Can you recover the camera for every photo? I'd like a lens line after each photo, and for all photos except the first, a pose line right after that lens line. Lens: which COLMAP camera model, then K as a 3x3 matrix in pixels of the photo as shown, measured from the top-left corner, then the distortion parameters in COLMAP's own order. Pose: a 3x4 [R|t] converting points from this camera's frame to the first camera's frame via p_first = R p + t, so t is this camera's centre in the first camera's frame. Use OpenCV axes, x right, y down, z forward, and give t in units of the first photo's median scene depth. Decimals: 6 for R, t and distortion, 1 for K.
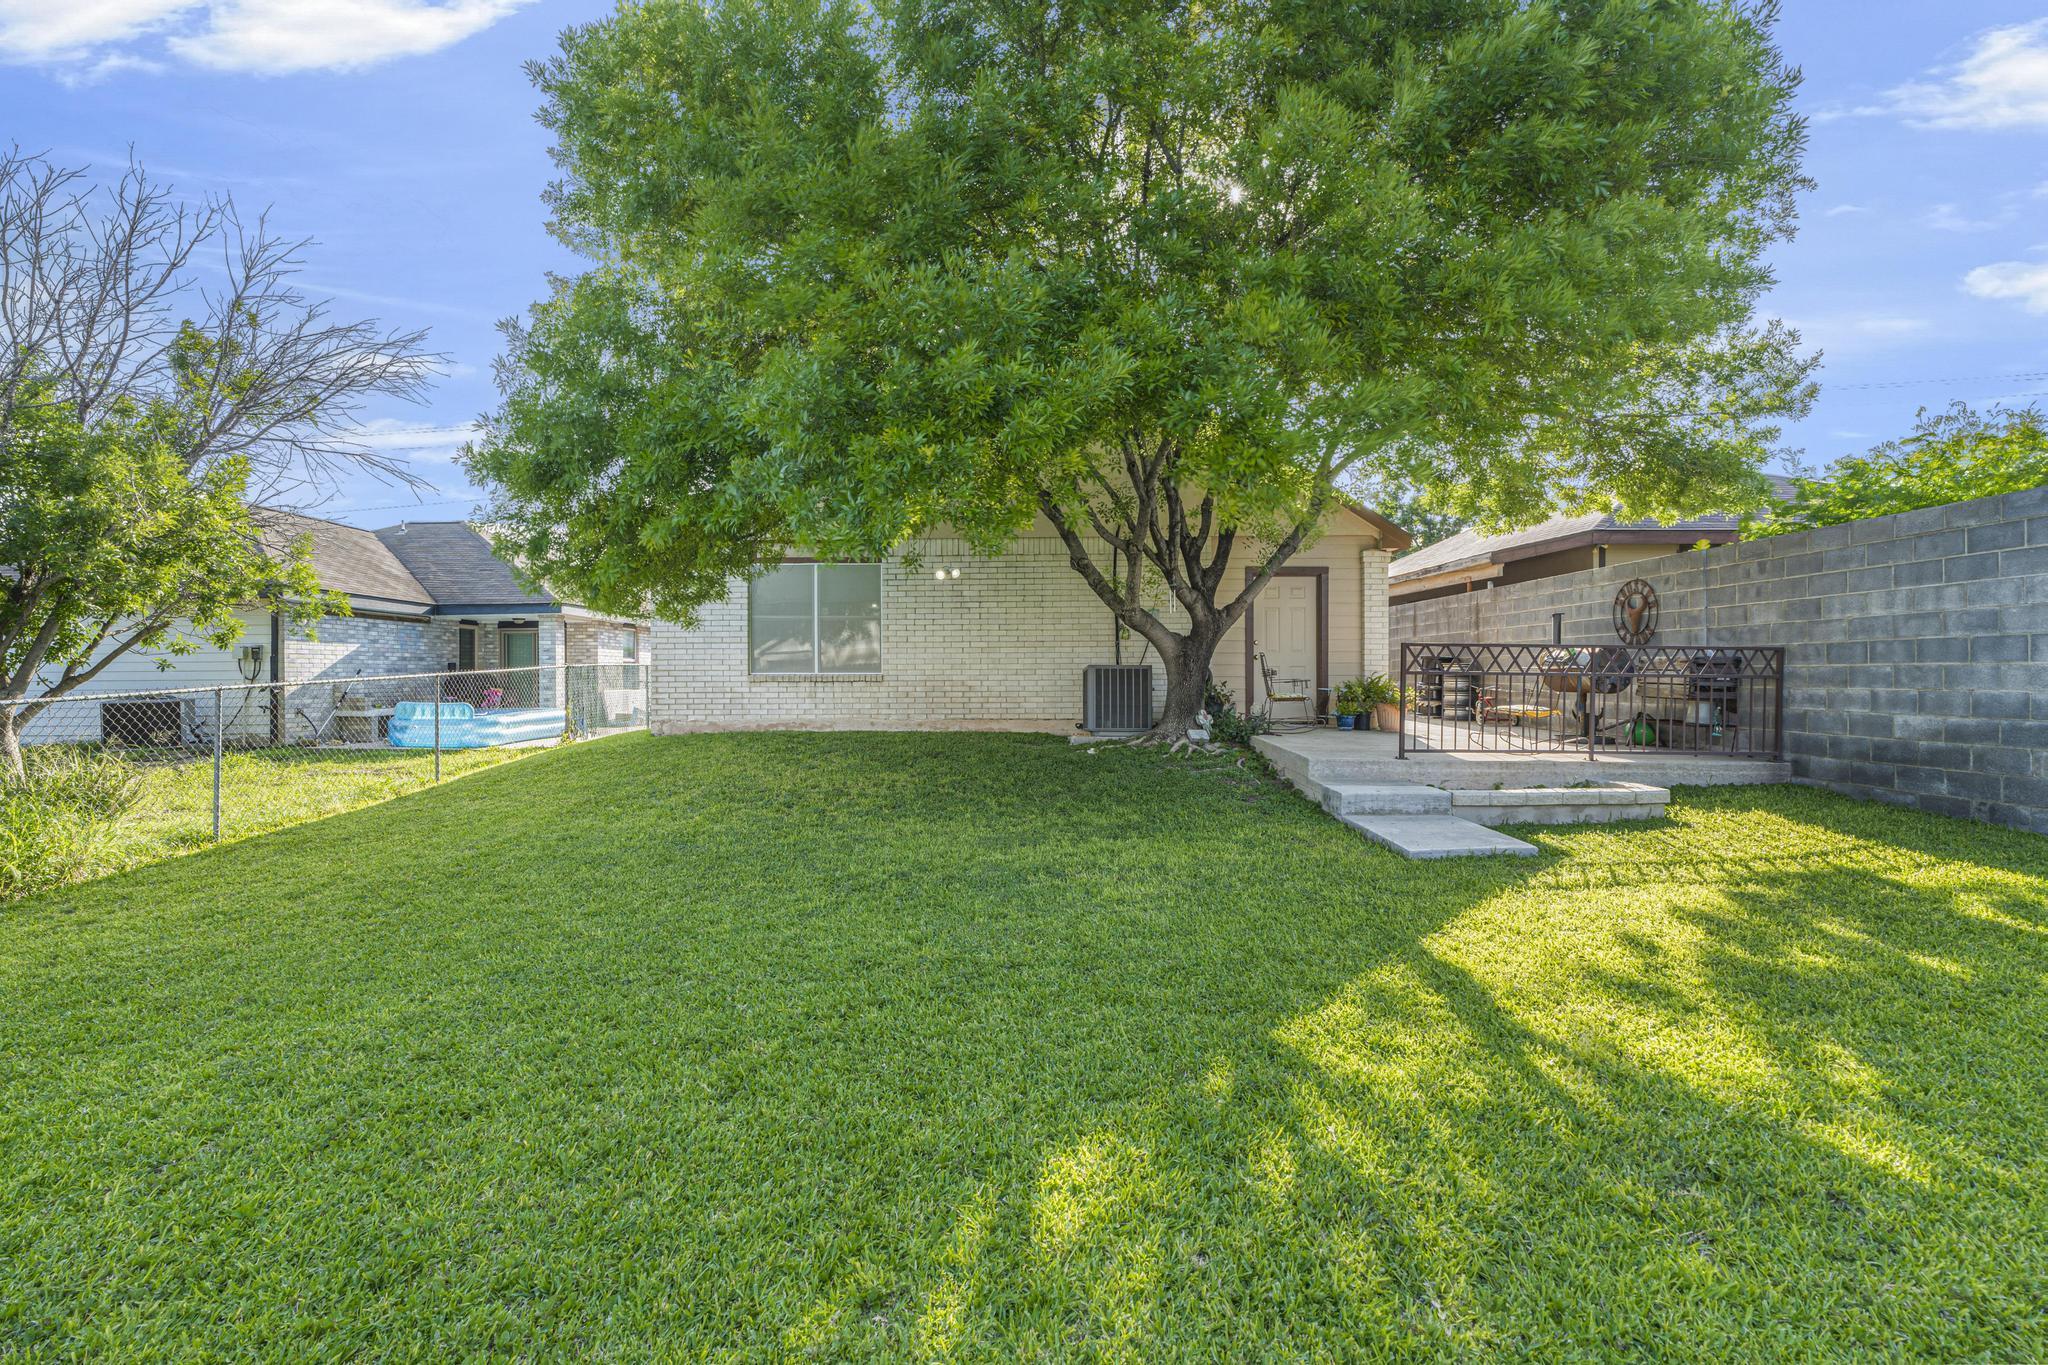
lens RADIAL K [[922.8, 0, 1027.2], [0, 922.8, 675.3], [0, 0, 1]] dist [-0.000098, 0.000114]
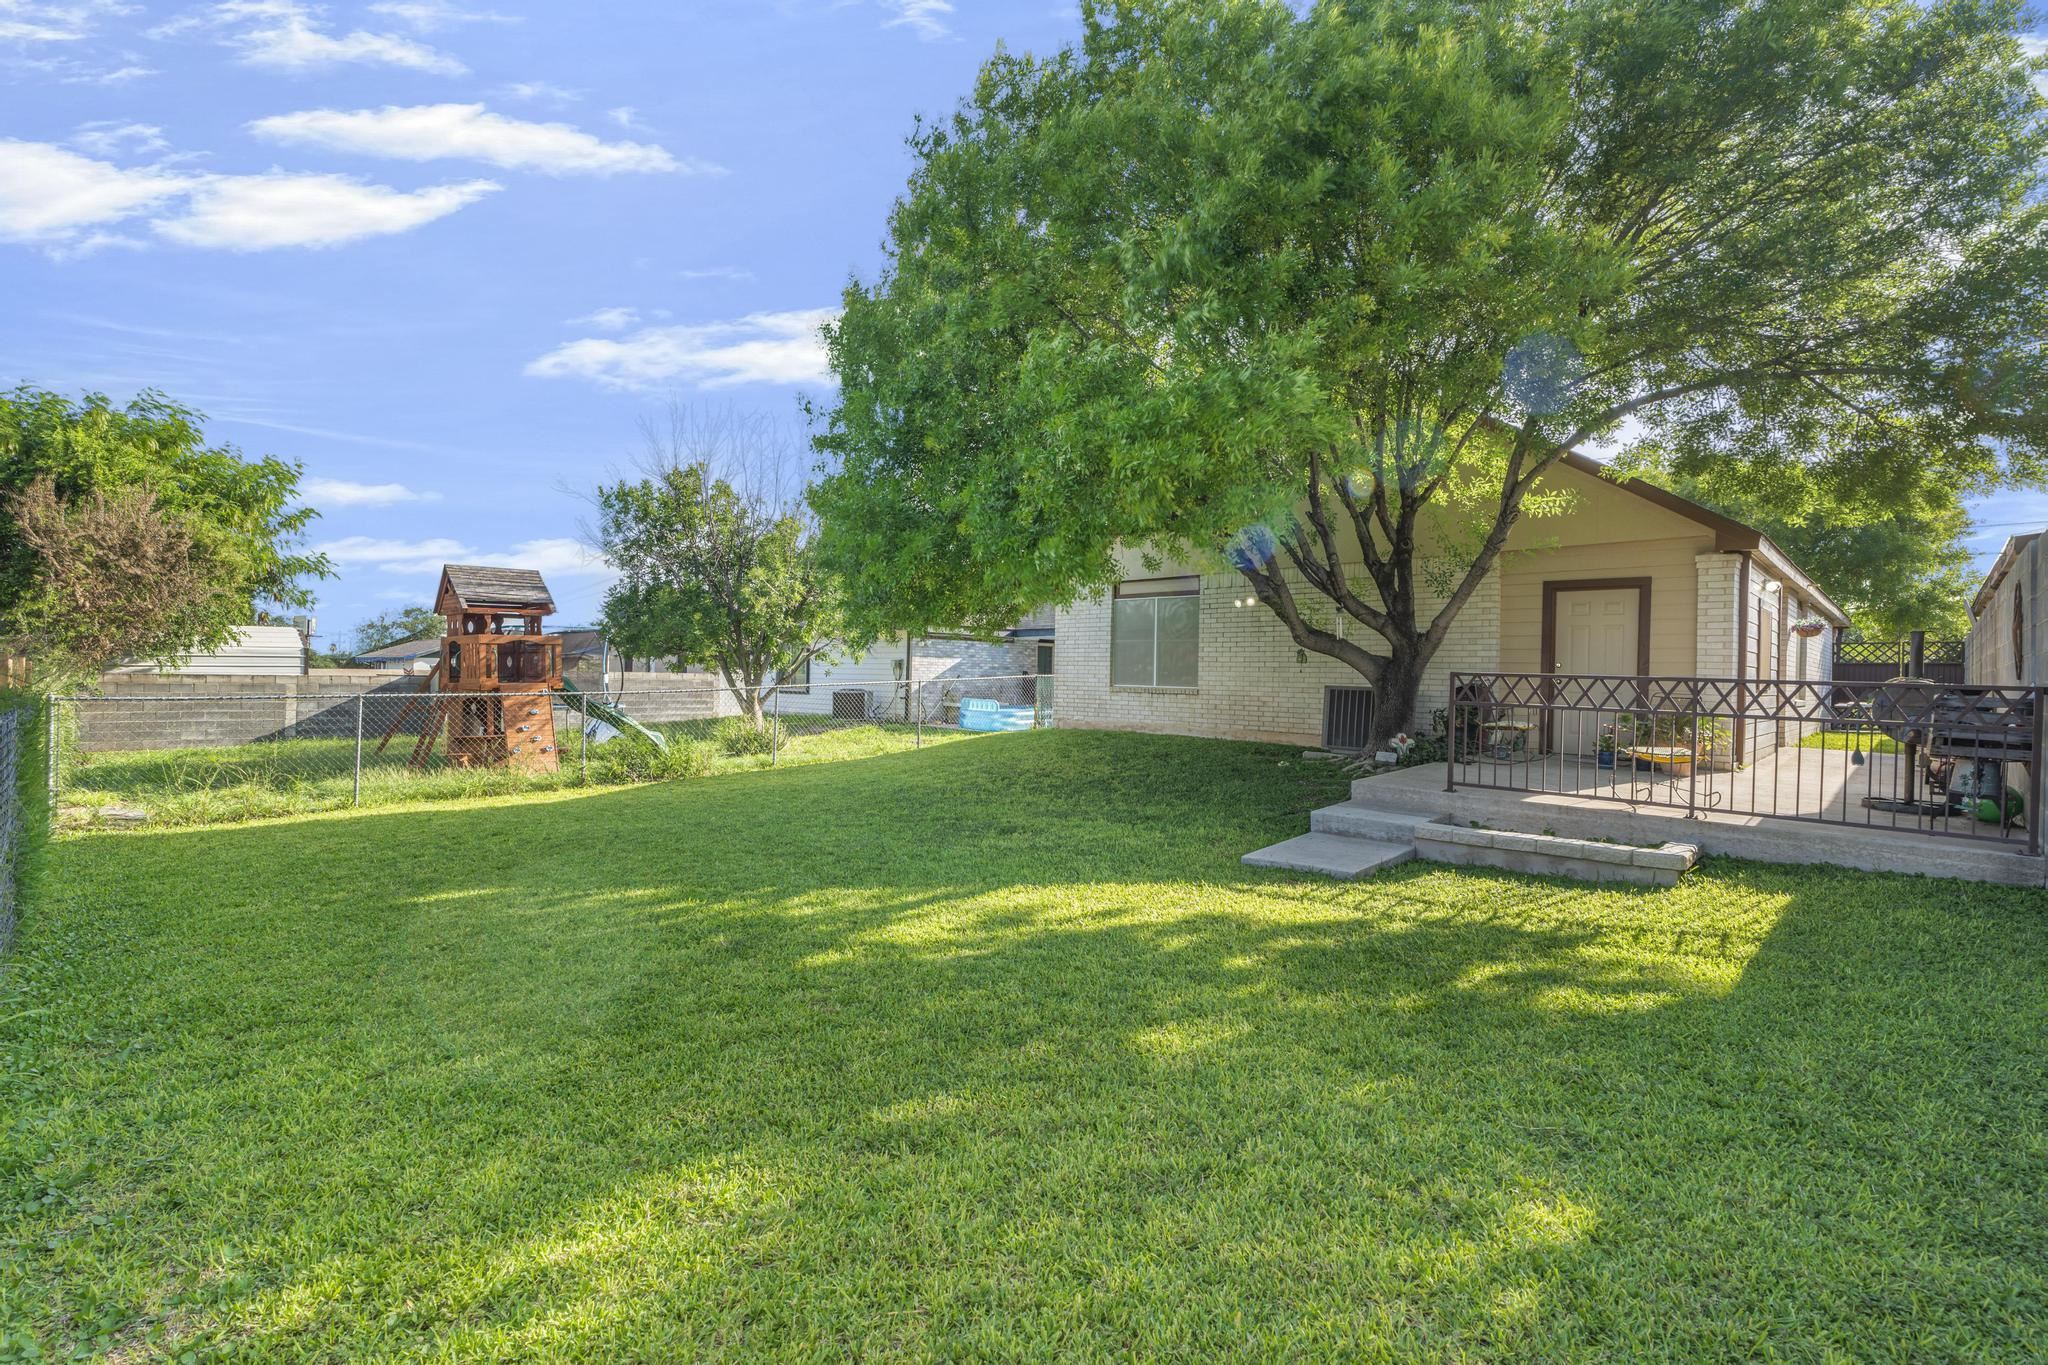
lens RADIAL K [[922.8, 0, 1021.1], [0, 922.8, 678.1], [0, 0, 1]] dist [-0.000098, 0.000114]
pose [[0.719362, 0.021817, -0.694293, 0.544211], [-0.026139, 0.999649, 0.004329, -0.015160], [0.694143, 0.015034, 0.719680, -0.008402]]
